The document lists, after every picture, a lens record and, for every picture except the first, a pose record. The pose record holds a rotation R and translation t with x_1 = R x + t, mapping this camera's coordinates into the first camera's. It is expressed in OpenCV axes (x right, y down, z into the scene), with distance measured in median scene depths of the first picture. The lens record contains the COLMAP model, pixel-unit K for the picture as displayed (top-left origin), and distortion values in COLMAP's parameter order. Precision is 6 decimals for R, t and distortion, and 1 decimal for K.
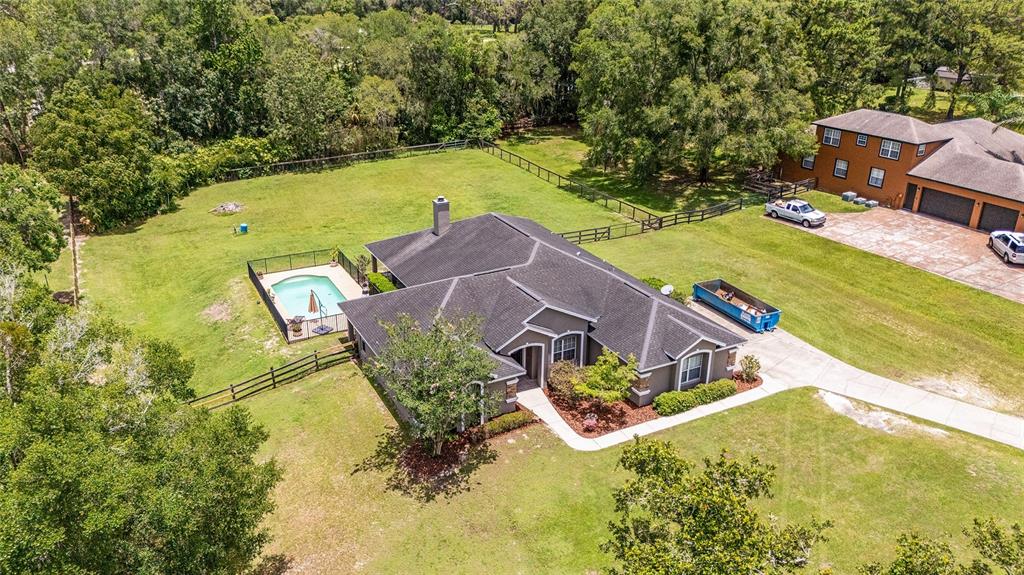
lens RADIAL K [[739.6, 0, 512.0], [0, 739.6, 287.5], [0, 0, 1]] dist [0.073301, -0.075854]
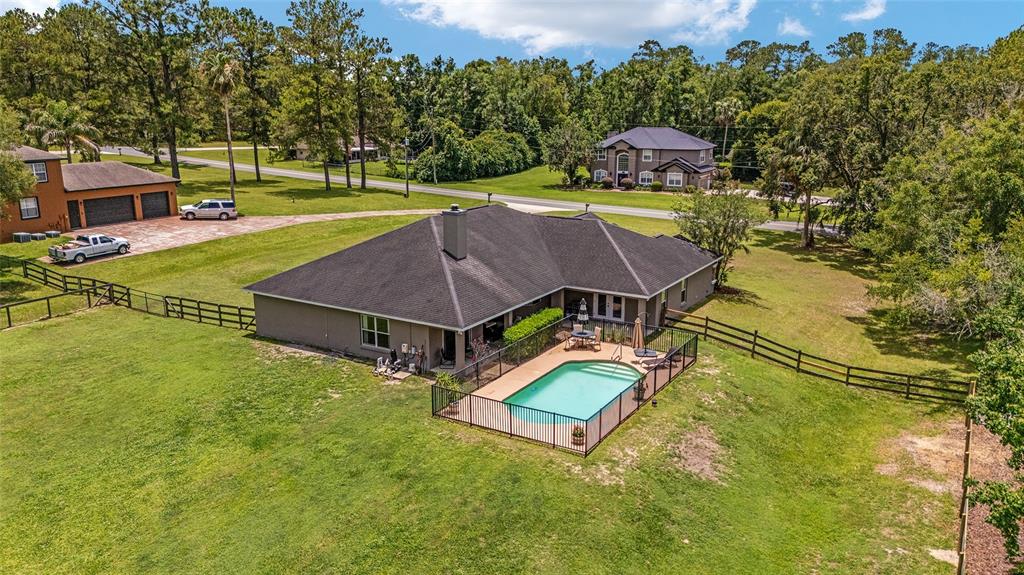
lens RADIAL K [[739.6, 0, 512.0], [0, 739.6, 287.5], [0, 0, 1]] dist [0.073301, -0.075854]
pose [[-0.499589, -0.216584, 0.838751, -0.563601], [0.338606, 0.842384, 0.419207, -0.255205], [-0.797344, 0.493437, -0.347509, 0.938835]]
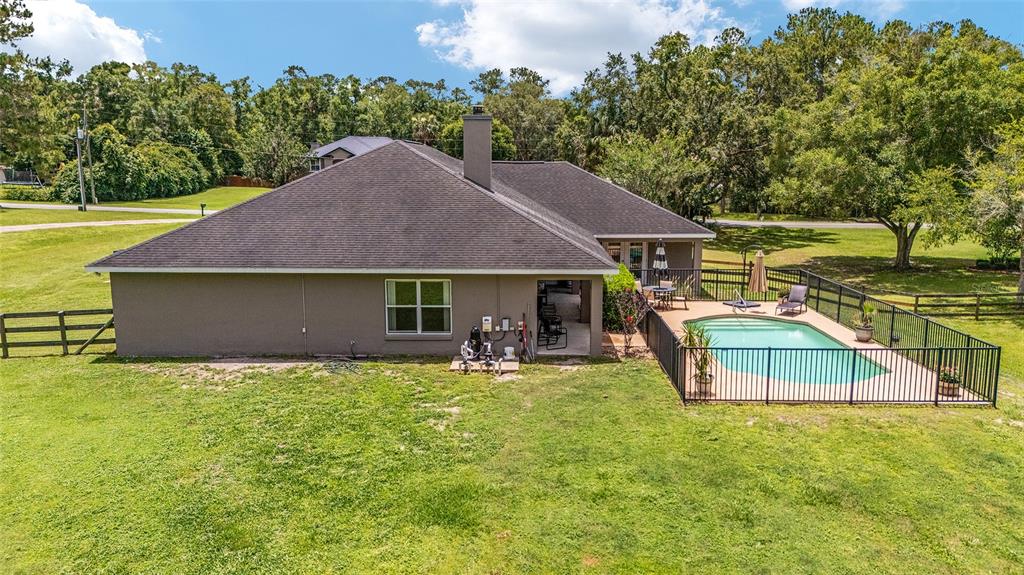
lens RADIAL K [[739.6, 0, 512.0], [0, 739.6, 287.5], [0, 0, 1]] dist [0.073301, -0.075854]
pose [[-0.865973, -0.099237, 0.490145, -0.269859], [0.186360, 0.845479, 0.500435, -0.194623], [-0.464069, 0.524707, -0.713669, 1.042010]]
